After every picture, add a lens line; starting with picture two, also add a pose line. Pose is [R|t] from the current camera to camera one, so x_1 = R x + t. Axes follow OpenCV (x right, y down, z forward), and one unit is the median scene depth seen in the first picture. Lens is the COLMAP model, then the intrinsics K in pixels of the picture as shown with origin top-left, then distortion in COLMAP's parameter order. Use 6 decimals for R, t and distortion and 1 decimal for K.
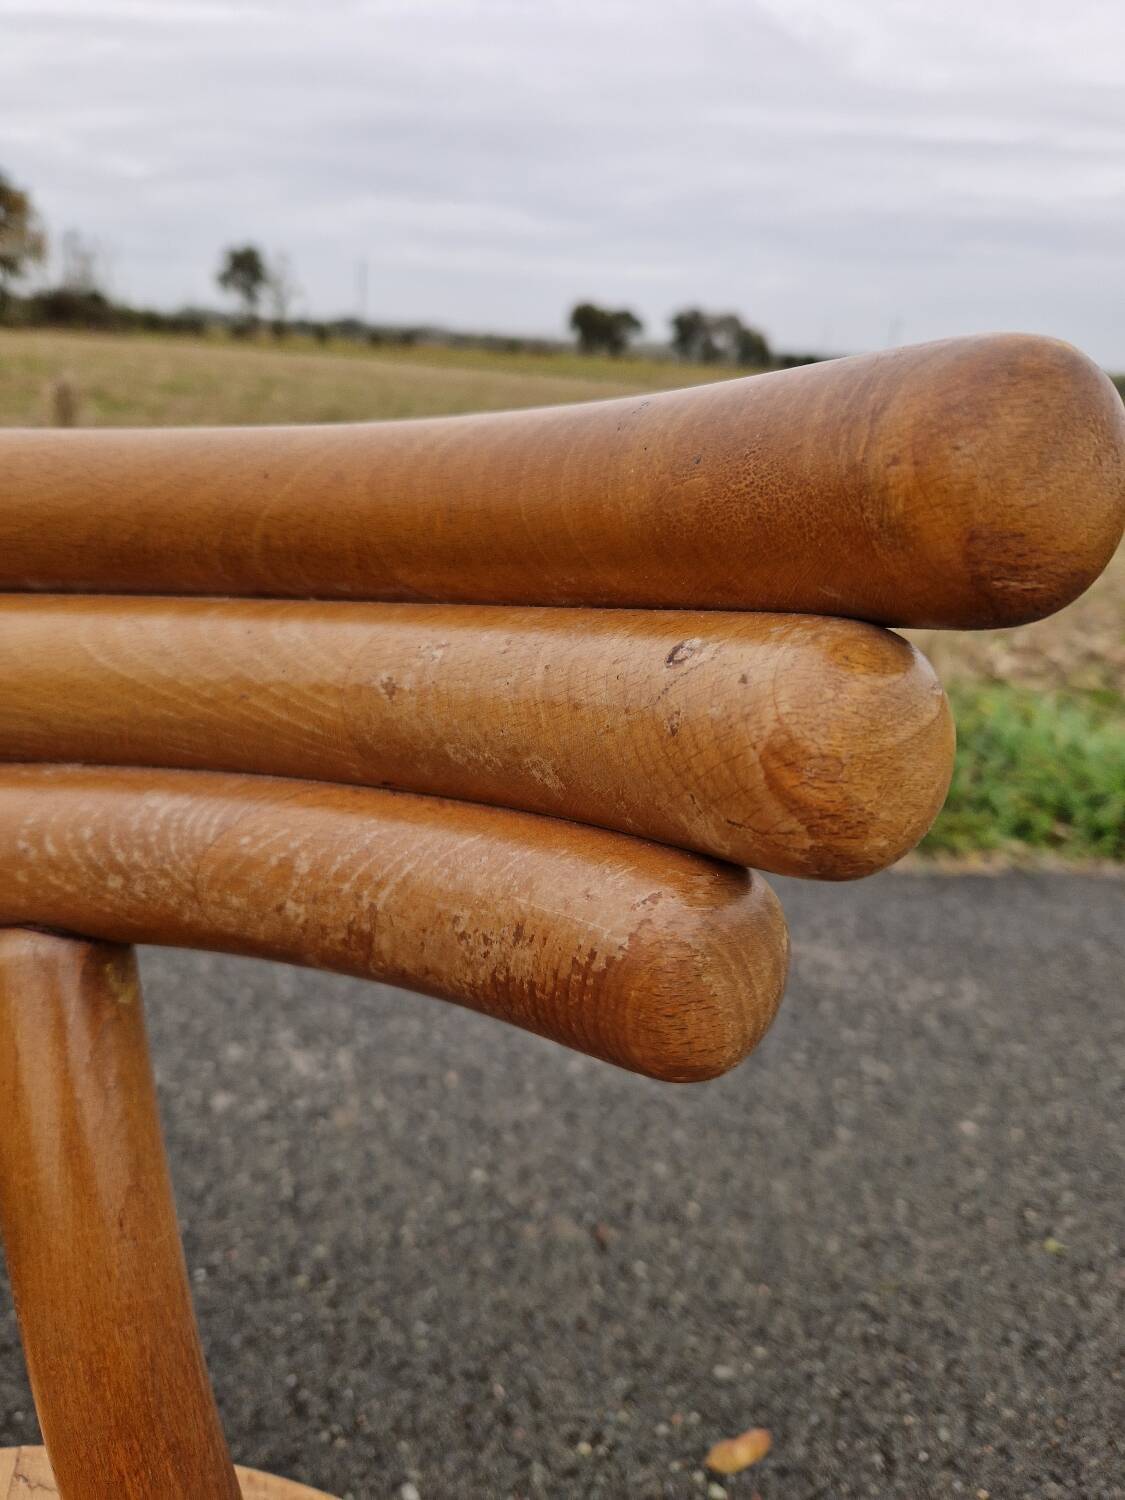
lens RADIAL K [[1019.2, 0, 554.4], [0, 1019.2, 788.4], [0, 0, 1]] dist [0.026991, -0.043004]
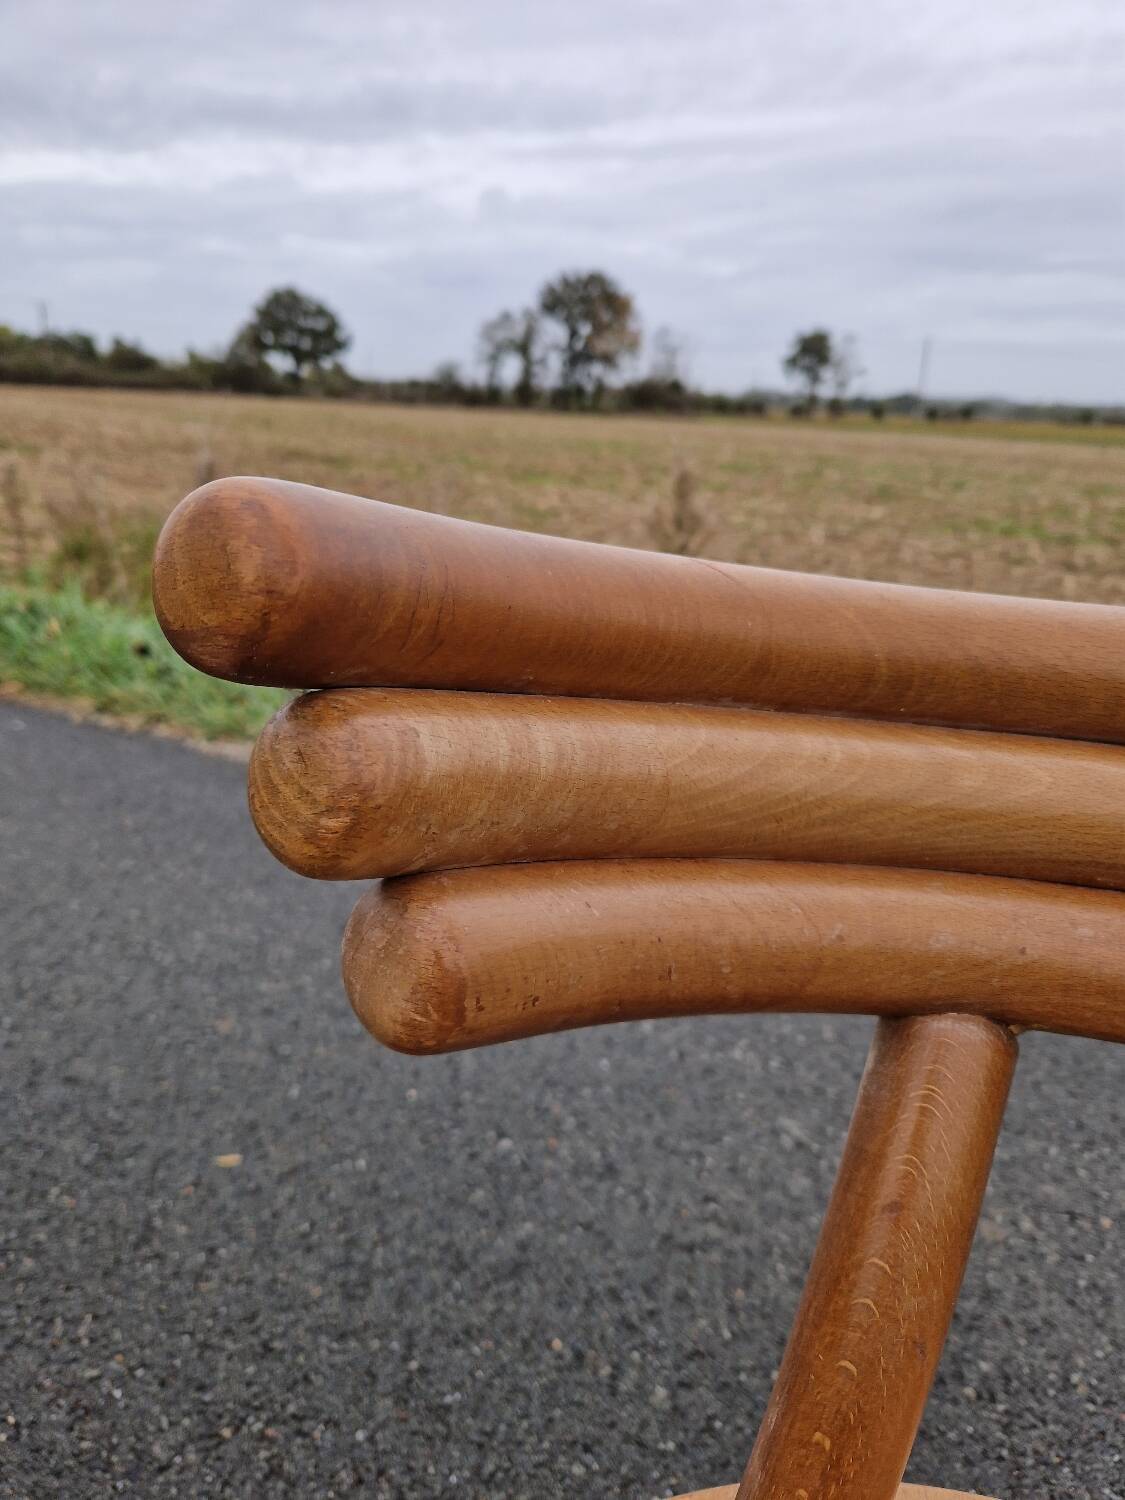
lens RADIAL K [[1016.0, 0, 573.1], [0, 1016.0, 783.7], [0, 0, 1]] dist [0.033396, -0.045065]
pose [[0.887880, 0.130602, -0.441149, -0.244138], [-0.160674, 0.986510, -0.031327, -0.003007], [0.431107, 0.098696, 0.896887, -0.107566]]
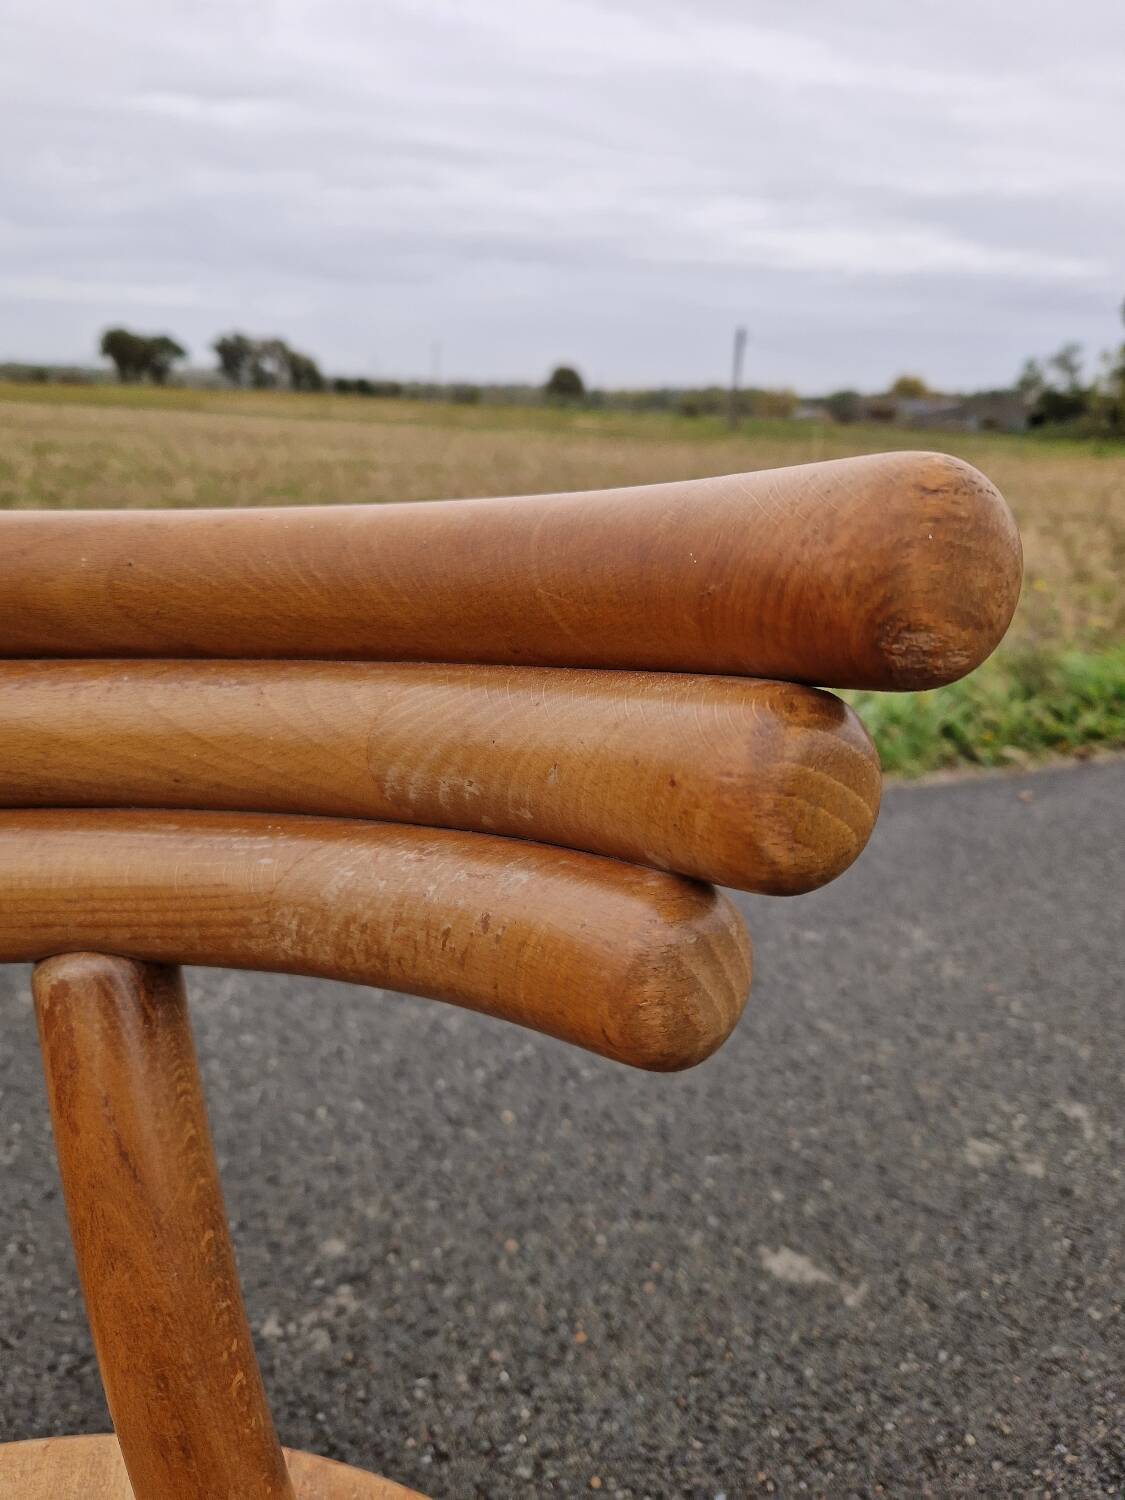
lens RADIAL K [[1017.4, 0, 559.0], [0, 1017.4, 777.4], [0, 0, 1]] dist [0.031701, -0.043985]
pose [[0.919702, -0.161280, 0.357963, 0.664649], [0.171646, 0.985155, 0.002856, 0.083942], [-0.353110, 0.058817, 0.933731, -0.087766]]
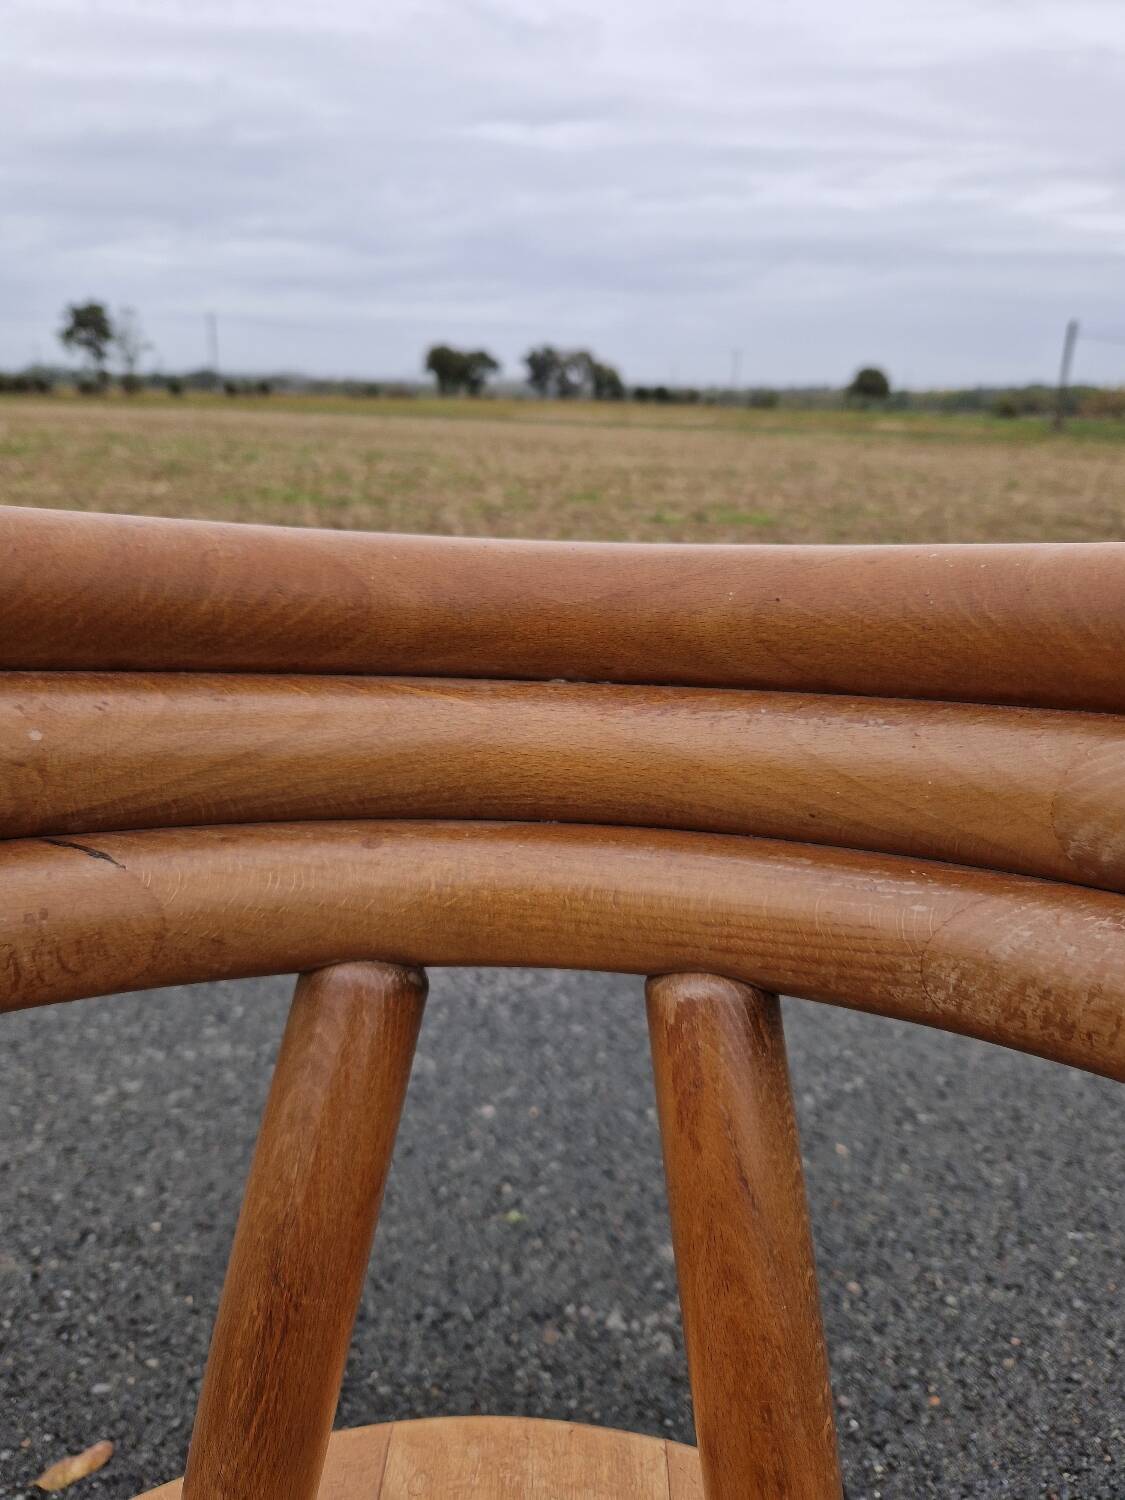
lens RADIAL K [[1013.2, 0, 557.8], [0, 1013.2, 771.7], [0, 0, 1]] dist [0.033614, -0.042243]
pose [[0.990513, -0.086209, 0.107013, 0.551567], [0.090961, 0.995037, -0.040338, 0.055986], [-0.103005, 0.049690, 0.993439, -0.055423]]
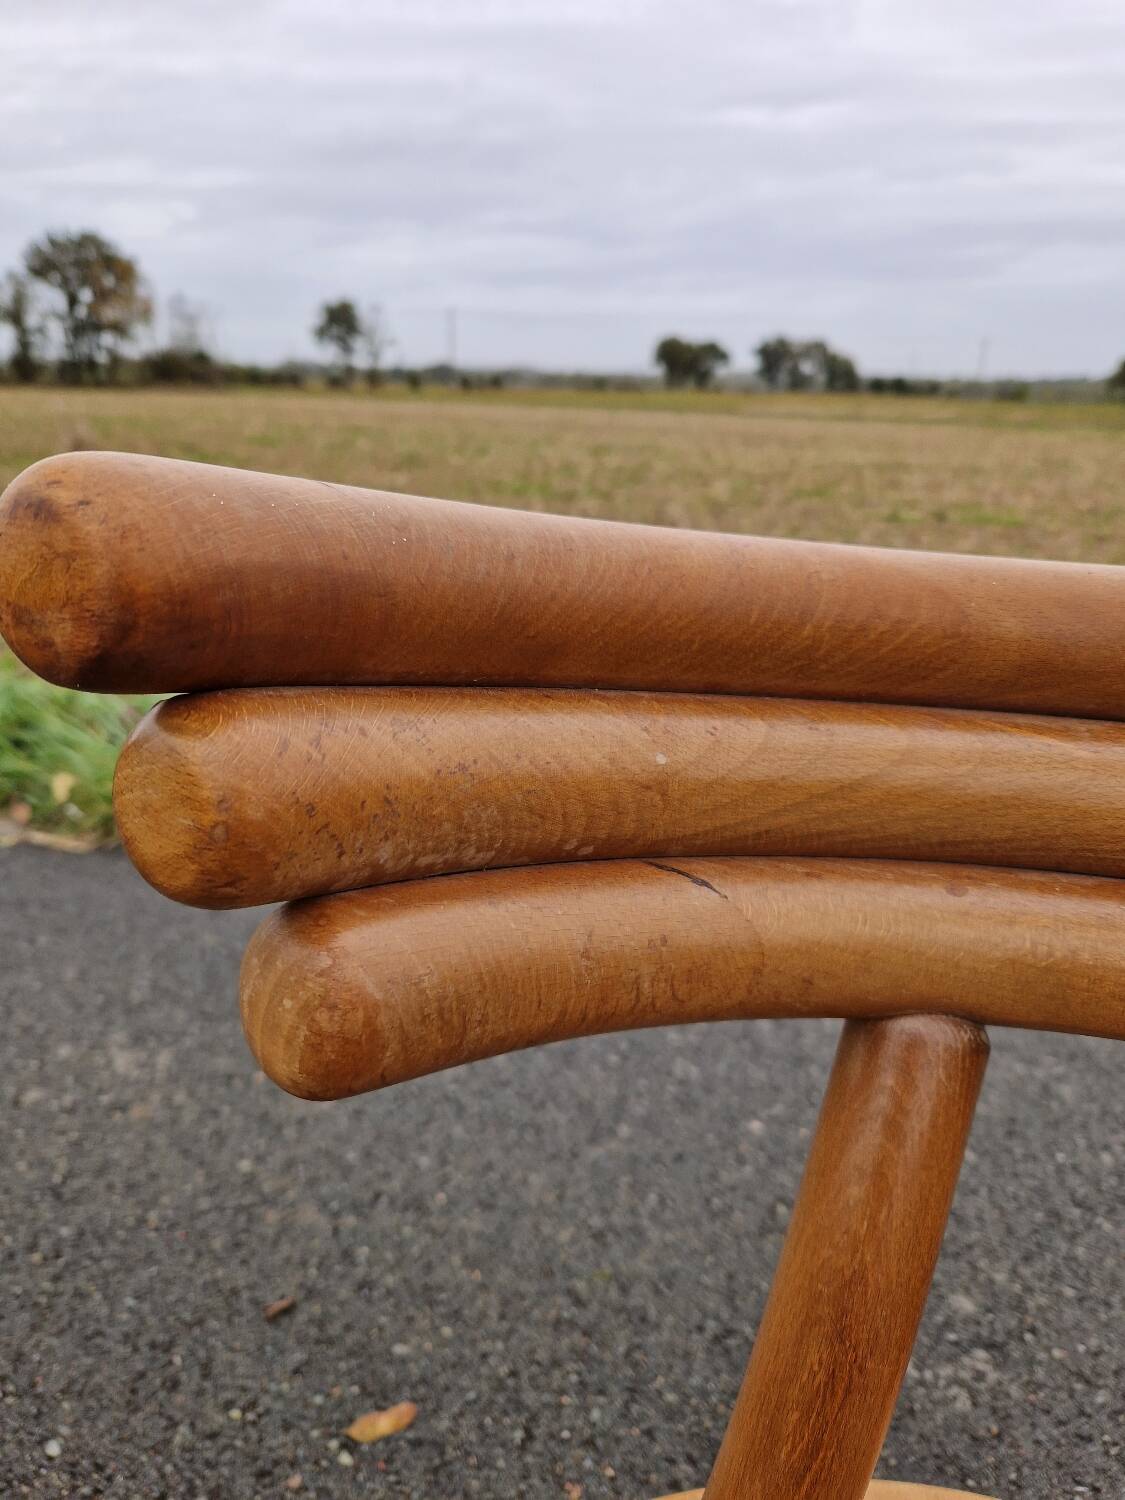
lens RADIAL K [[1016.0, 0, 573.1], [0, 1016.0, 783.7], [0, 0, 1]] dist [0.033396, -0.045065]
pose [[0.997011, -0.019459, -0.074773, 0.429054], [0.016907, 0.999258, -0.034620, 0.036265], [0.075391, 0.033252, 0.996599, -0.038380]]
